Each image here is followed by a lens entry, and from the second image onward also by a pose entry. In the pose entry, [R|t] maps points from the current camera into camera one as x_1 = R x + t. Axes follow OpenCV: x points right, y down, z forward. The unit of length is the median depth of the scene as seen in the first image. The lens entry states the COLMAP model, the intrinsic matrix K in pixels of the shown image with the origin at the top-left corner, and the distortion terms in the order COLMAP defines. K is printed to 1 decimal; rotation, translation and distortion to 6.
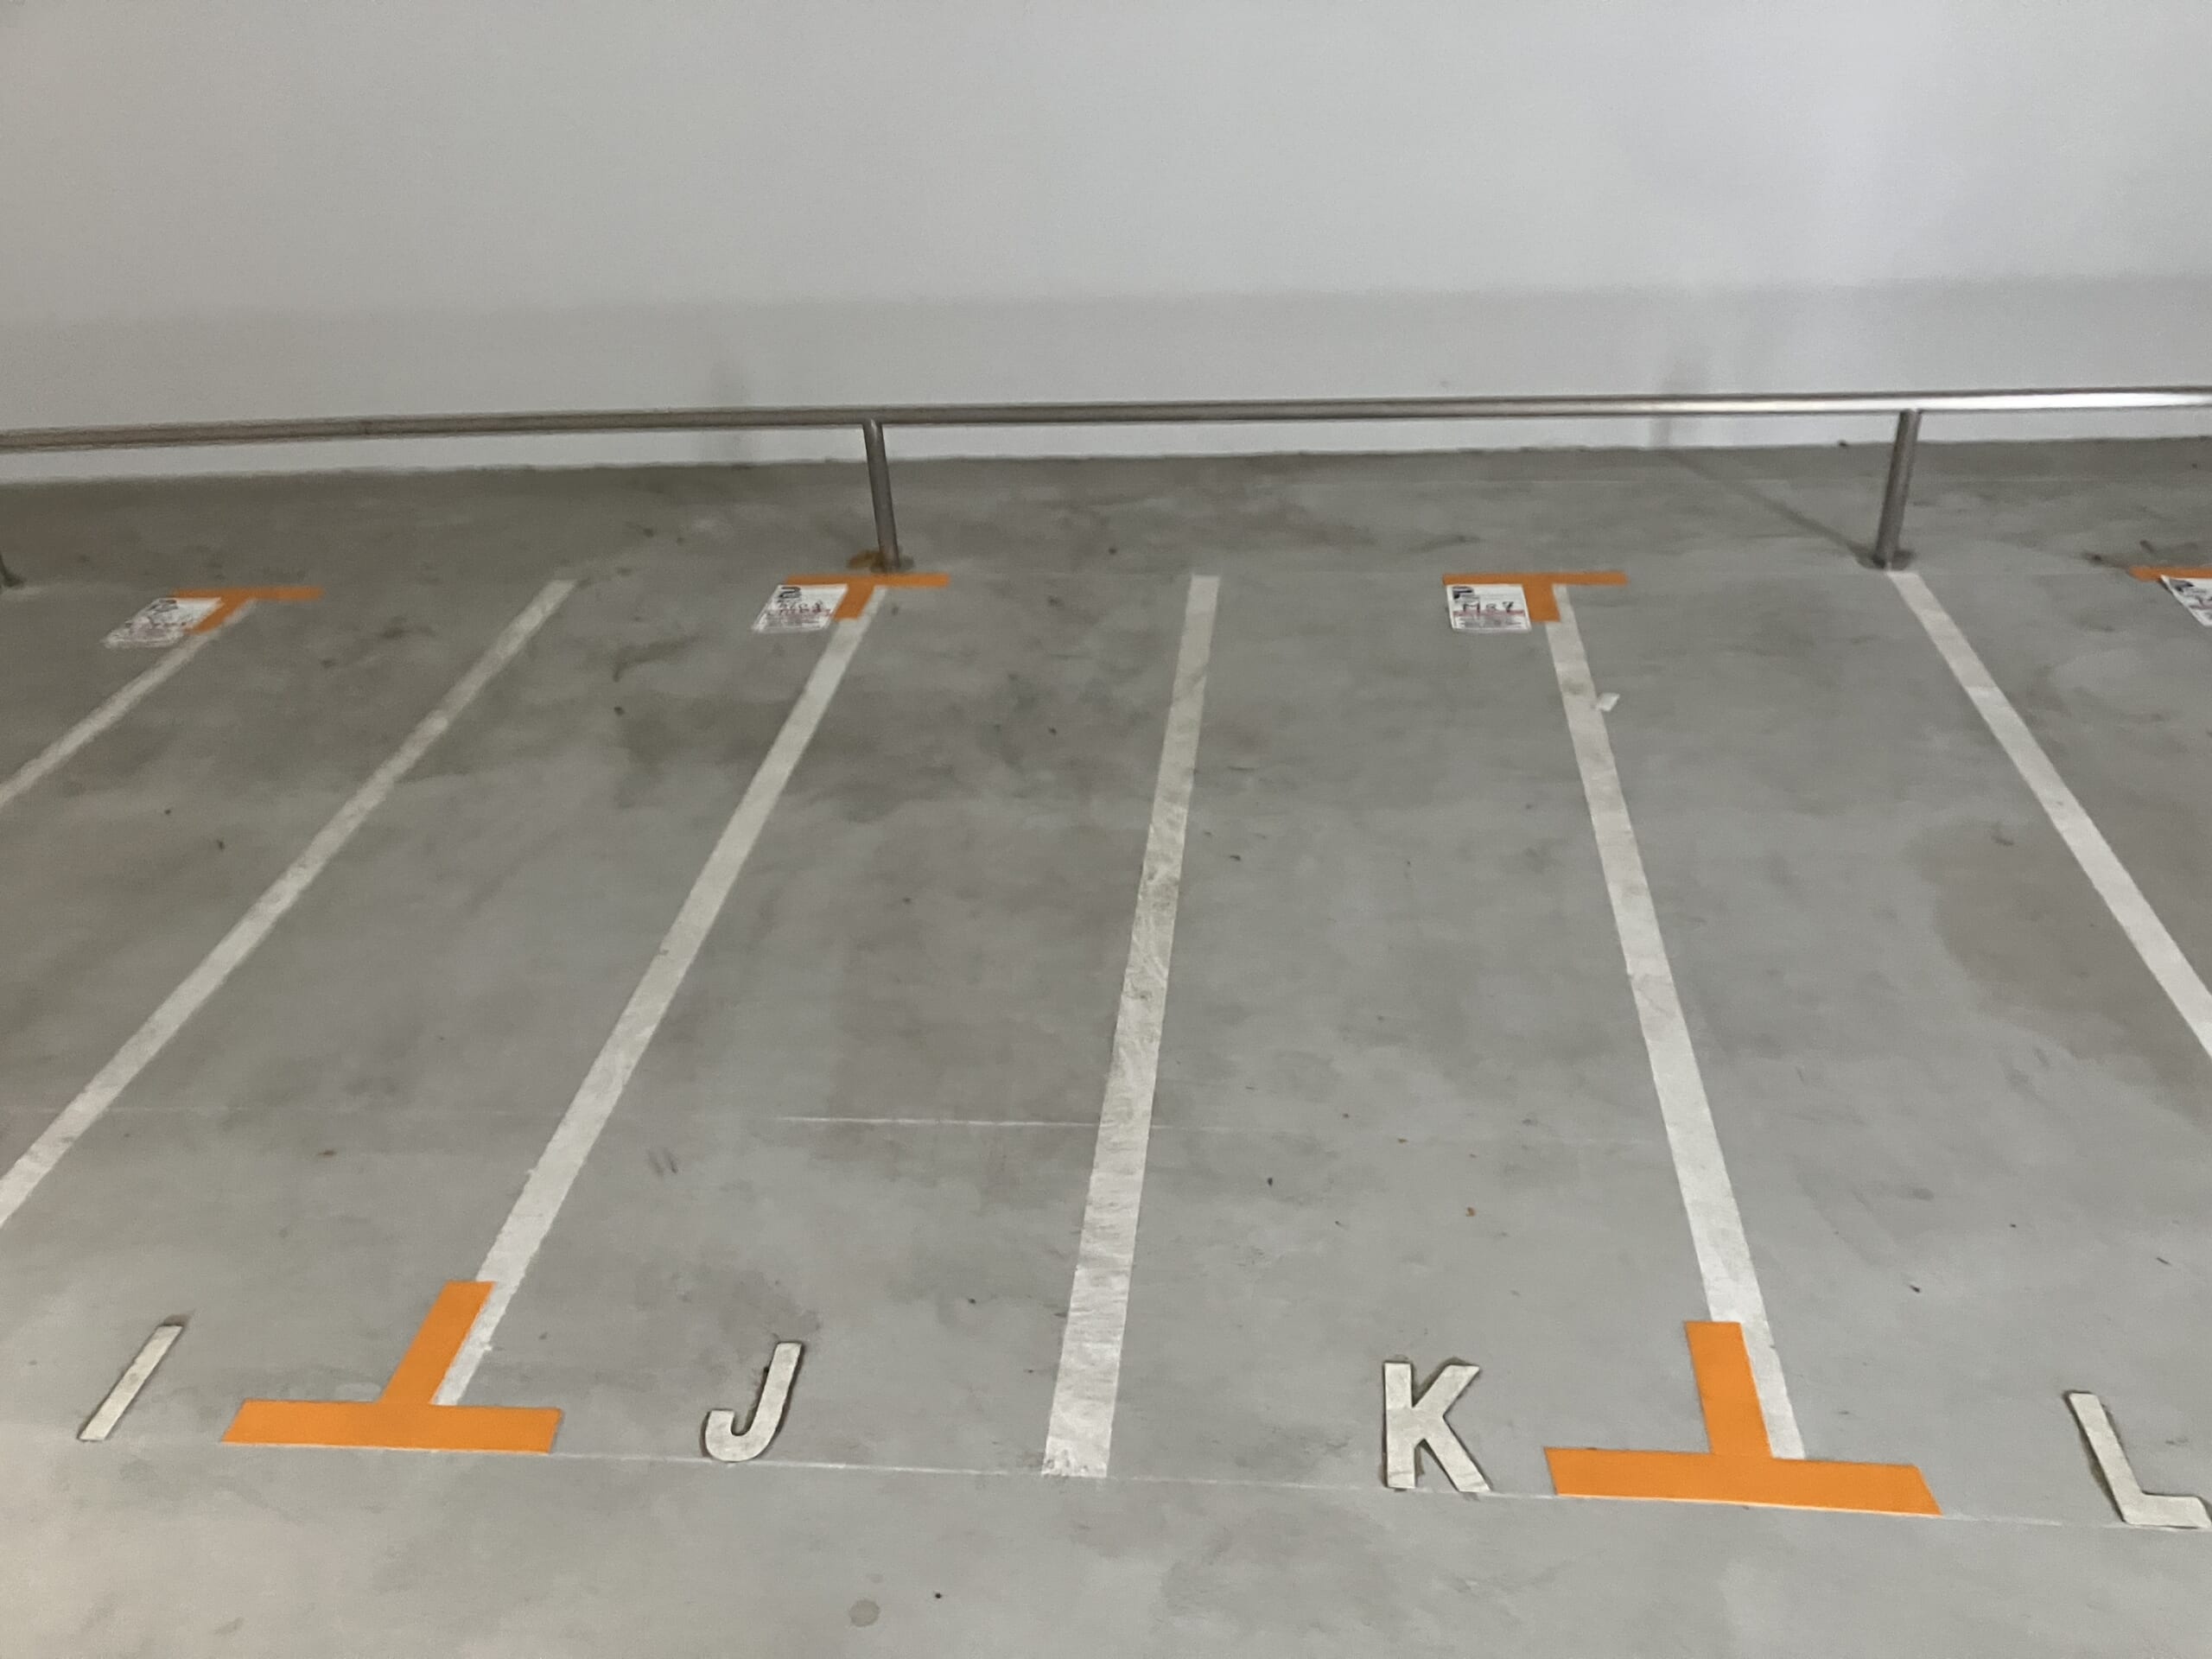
lens RADIAL K [[1847.9, 0, 1108.8], [0, 1847.9, 885.2], [0, 0, 1]] dist [0.054080, -0.086780]
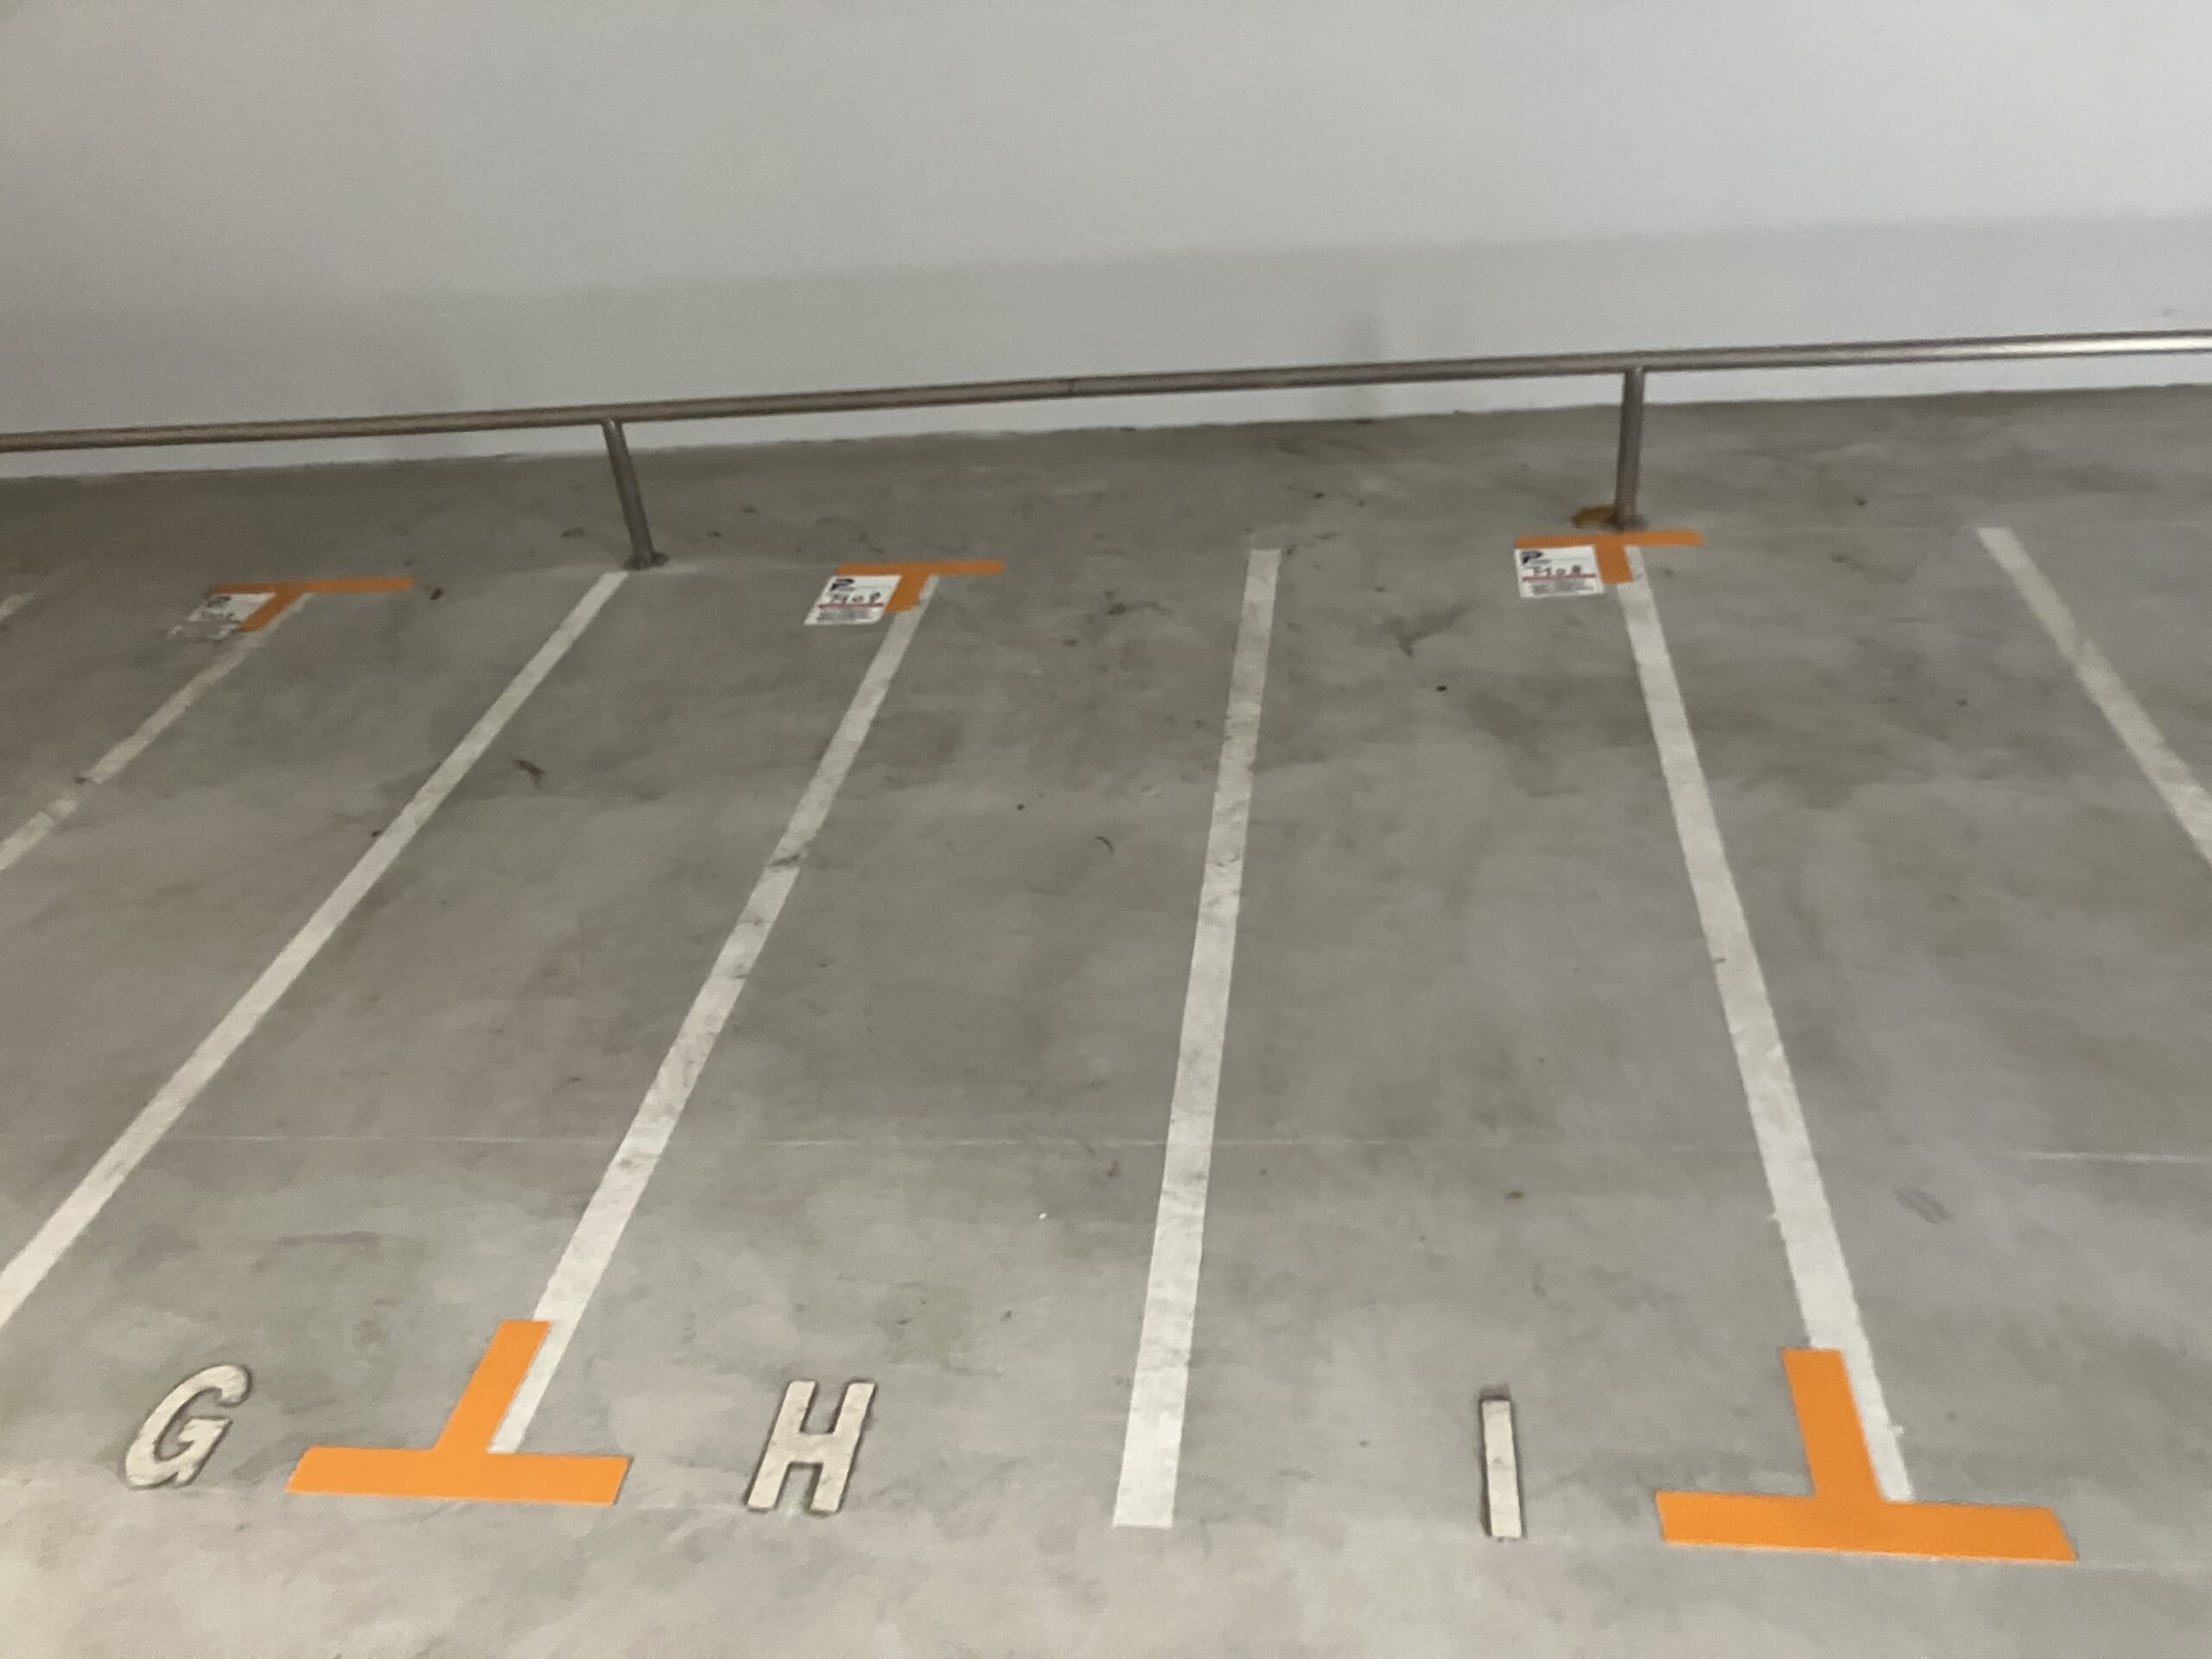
lens RADIAL K [[1807.6, 0, 1108.4], [0, 1807.6, 959.2], [0, 0, 1]] dist [0.055729, -0.062797]
pose [[0.999605, -0.007869, -0.026969, -0.392318], [0.009463, 0.998182, 0.059525, -0.014577], [0.026452, -0.059756, 0.997862, 0.088126]]
